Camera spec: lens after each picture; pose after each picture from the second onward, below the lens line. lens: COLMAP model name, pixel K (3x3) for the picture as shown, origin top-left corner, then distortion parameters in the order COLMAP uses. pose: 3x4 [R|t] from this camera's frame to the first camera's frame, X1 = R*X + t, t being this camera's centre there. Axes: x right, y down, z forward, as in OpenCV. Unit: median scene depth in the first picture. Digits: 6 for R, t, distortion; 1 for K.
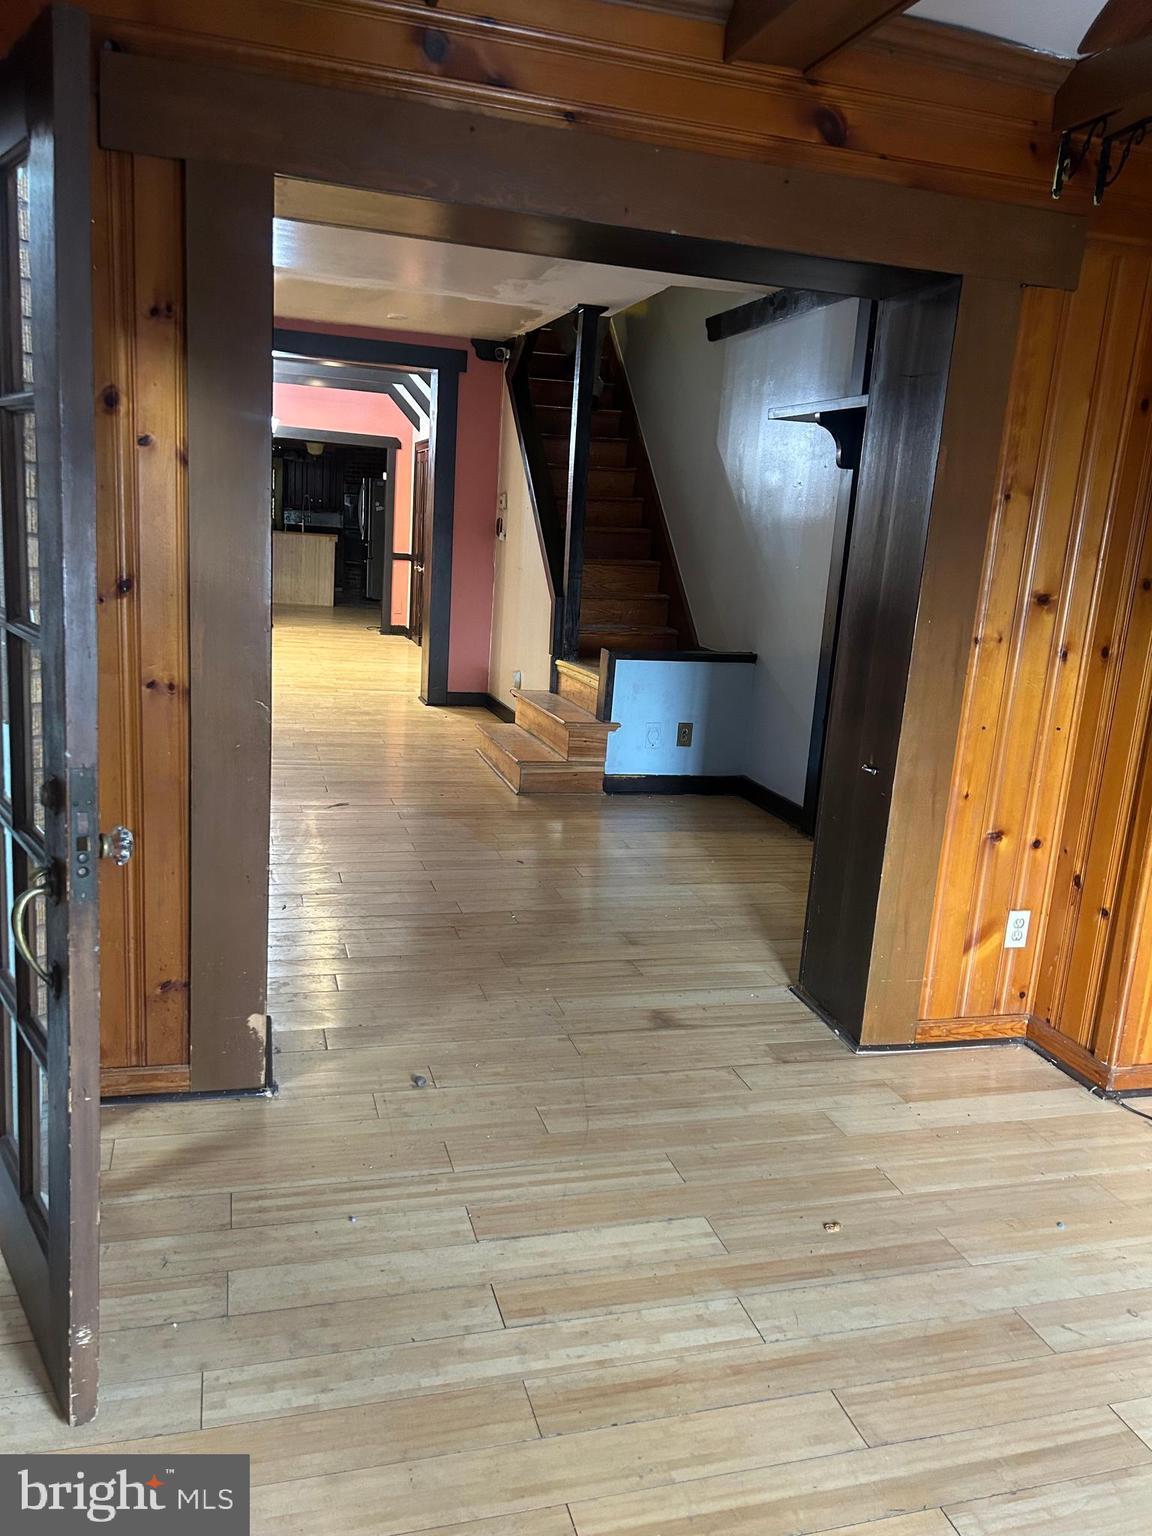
lens RADIAL K [[1180.0, 0, 575.0], [0, 1180.0, 767.3], [0, 0, 1]] dist [0.030740, -0.017582]
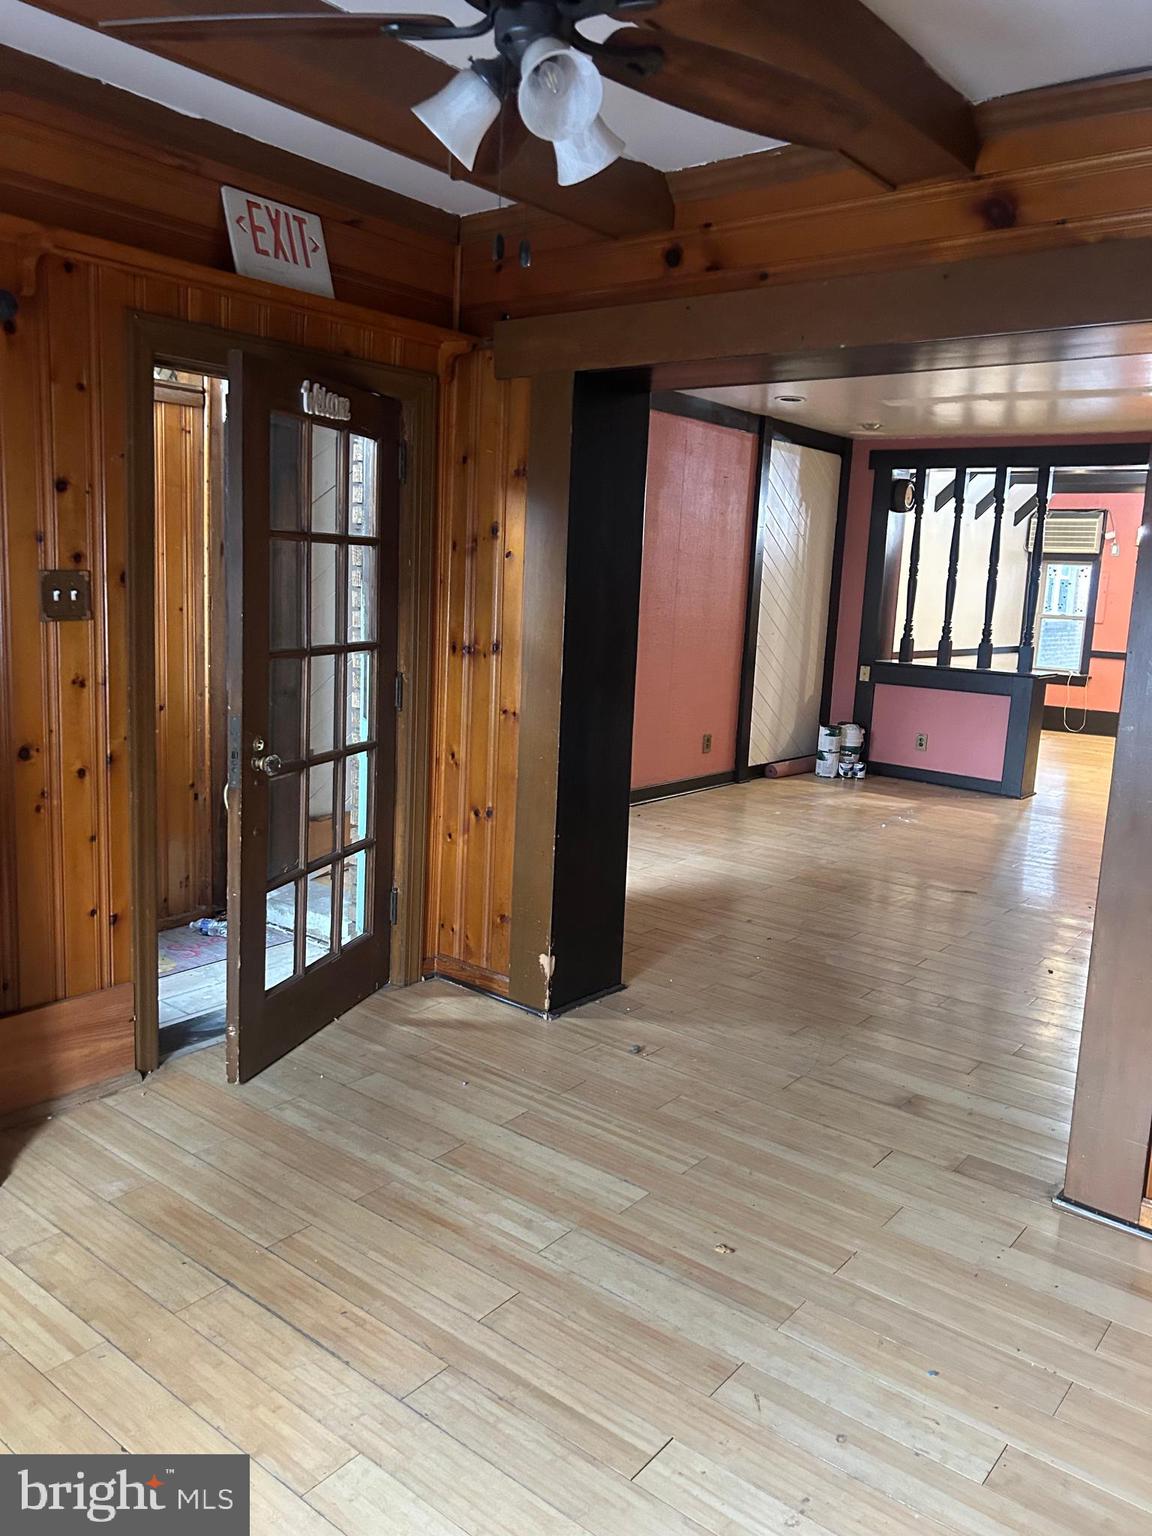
lens RADIAL K [[1180.0, 0, 576.5], [0, 1180.0, 766.5], [0, 0, 1]] dist [0.030740, -0.017582]
pose [[0.570955, 0.090744, -0.815951, 0.986350], [-0.184937, 0.982544, -0.020137, 0.012877], [0.799880, 0.162397, 0.577770, 0.224251]]
